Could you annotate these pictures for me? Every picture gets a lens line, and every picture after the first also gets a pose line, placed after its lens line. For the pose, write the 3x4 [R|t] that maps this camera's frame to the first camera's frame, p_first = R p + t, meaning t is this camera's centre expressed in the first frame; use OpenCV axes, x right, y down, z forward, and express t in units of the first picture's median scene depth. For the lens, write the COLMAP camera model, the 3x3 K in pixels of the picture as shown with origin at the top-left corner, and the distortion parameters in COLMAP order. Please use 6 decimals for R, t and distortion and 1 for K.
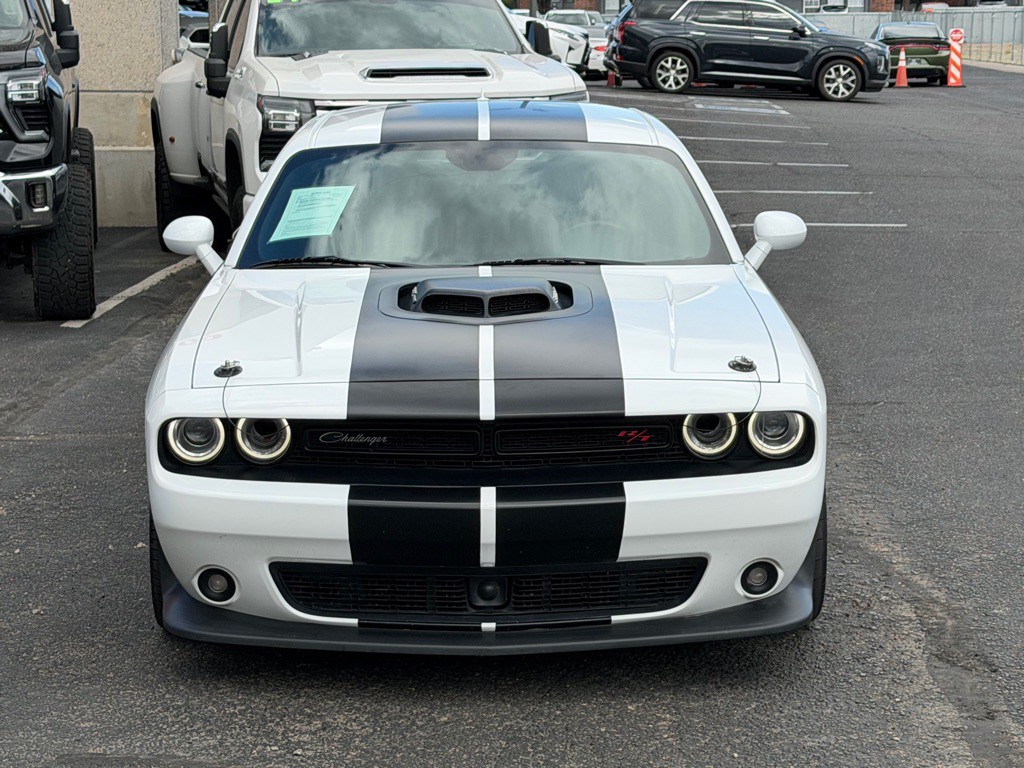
lens RADIAL K [[2285.2, 0, 514.7], [0, 2285.2, 385.5], [0, 0, 1]] dist [0.162045, 0.000000]
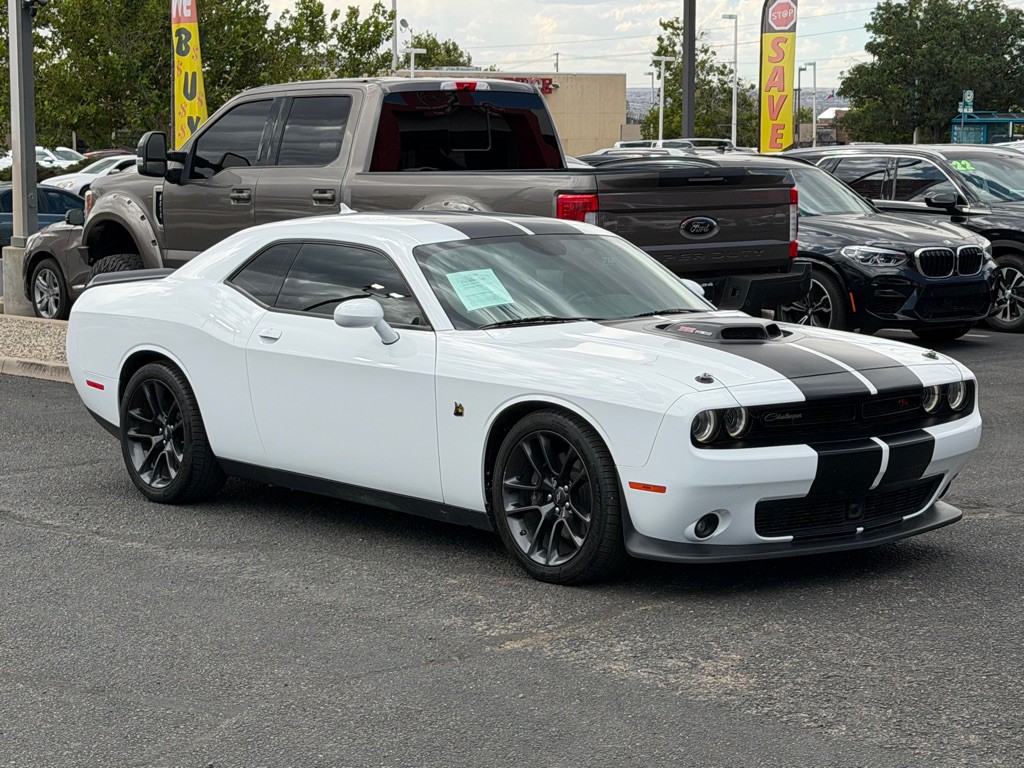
lens RADIAL K [[2285.2, 0, 511.5], [0, 2285.2, 383.5], [0, 0, 1]] dist [0.162045, 0.000000]
pose [[0.737082, -0.067724, 0.672401, -0.754227], [0.109822, 0.993744, -0.020296, 0.007314], [-0.666820, 0.088804, 0.739909, -0.006306]]
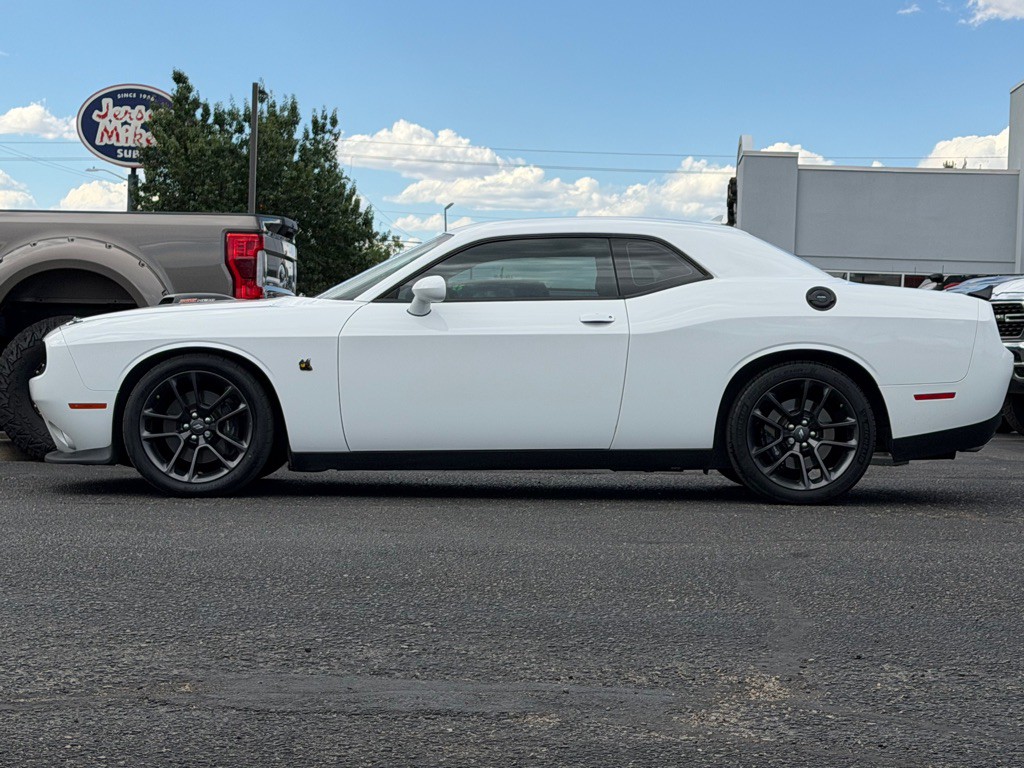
lens RADIAL K [[2285.2, 0, 512.7], [0, 2285.2, 381.3], [0, 0, 1]] dist [0.162045, 0.000000]
pose [[-0.019260, 0.003635, 0.999808, -1.288460], [0.143183, 0.989696, -0.000840, -0.010078], [-0.989509, 0.143139, -0.019582, 0.861872]]
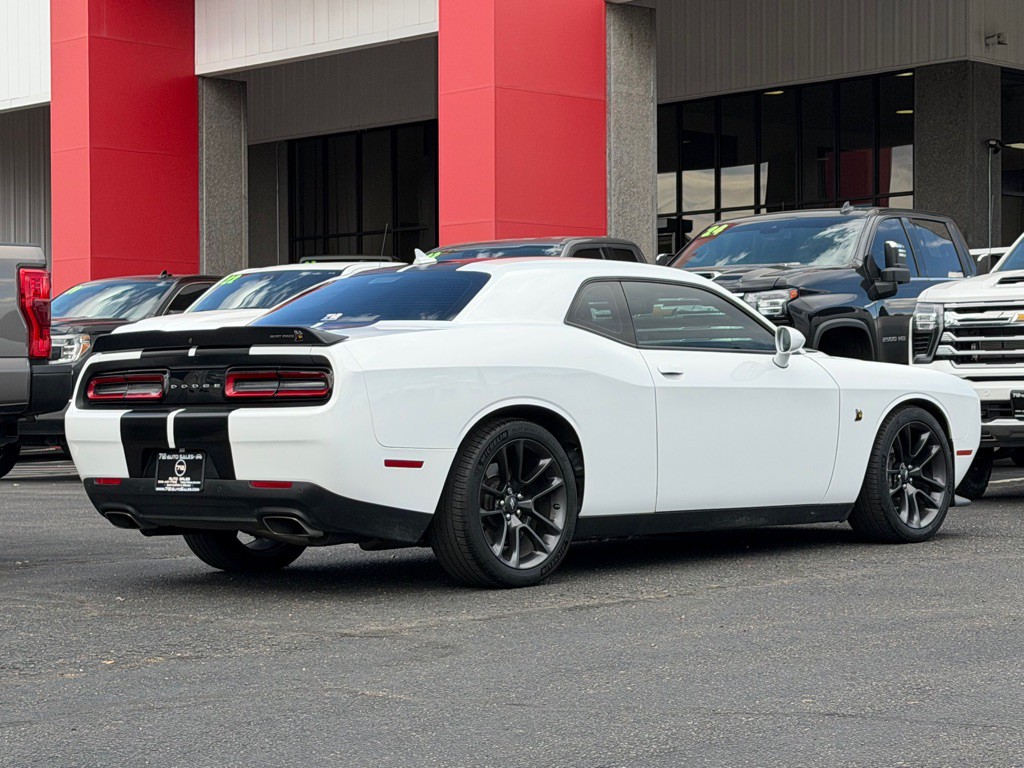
lens RADIAL K [[2285.2, 0, 513.8], [0, 2285.2, 386.2], [0, 0, 1]] dist [0.162045, 0.000000]
pose [[0.735713, -0.006147, -0.677266, 0.721949], [-0.093119, 0.989545, -0.110136, 0.093464], [0.670862, 0.144095, 0.727448, -0.033910]]
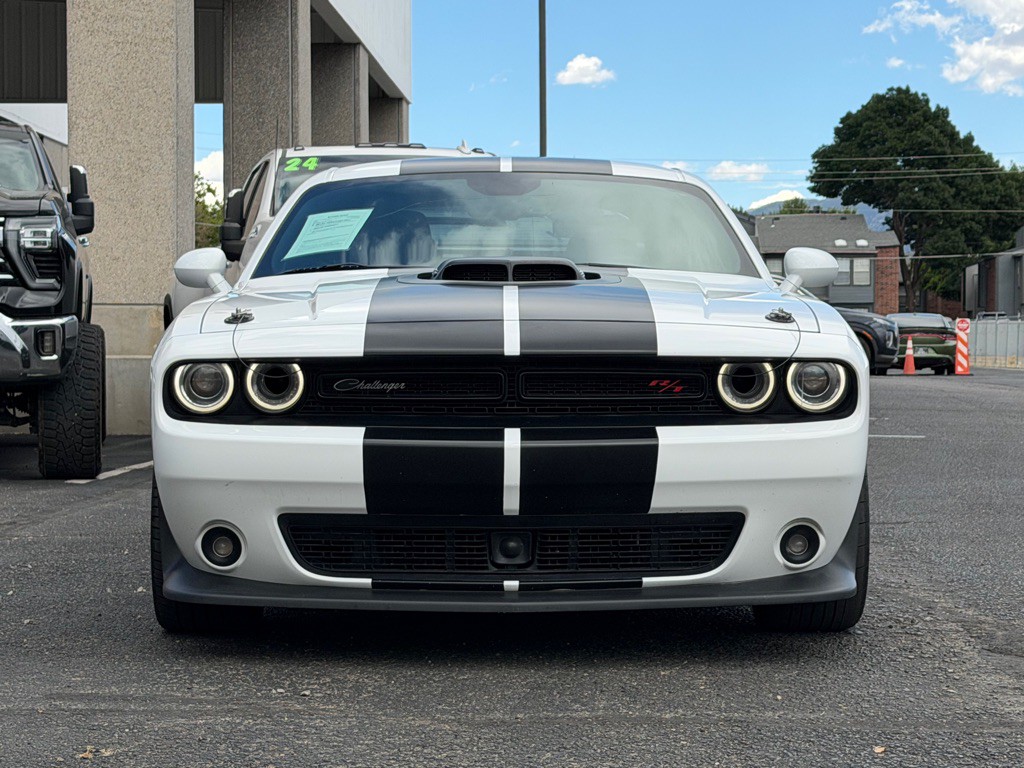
lens RADIAL K [[2285.2, 0, 521.2], [0, 2285.2, 392.1], [0, 0, 1]] dist [0.162045, 0.000000]
pose [[0.999975, 0.007060, -0.000830, -0.004344], [-0.007107, 0.990410, -0.137979, 0.095374], [-0.000152, 0.137982, 0.990435, 0.038748]]
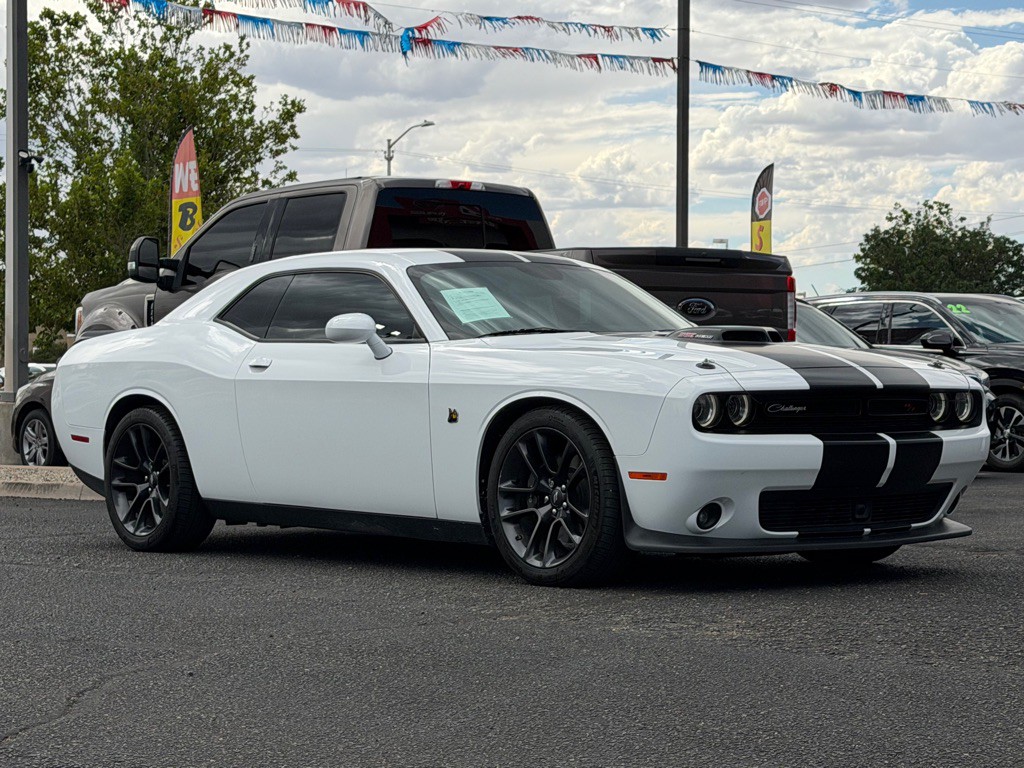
lens RADIAL K [[2285.2, 0, 520.7], [0, 2285.2, 401.7], [0, 0, 1]] dist [0.162045, 0.000000]
pose [[0.732335, 0.000213, 0.680944, -0.740381], [0.108788, 0.987119, -0.117307, 0.106317], [-0.672198, 0.159987, 0.722879, 0.026804]]
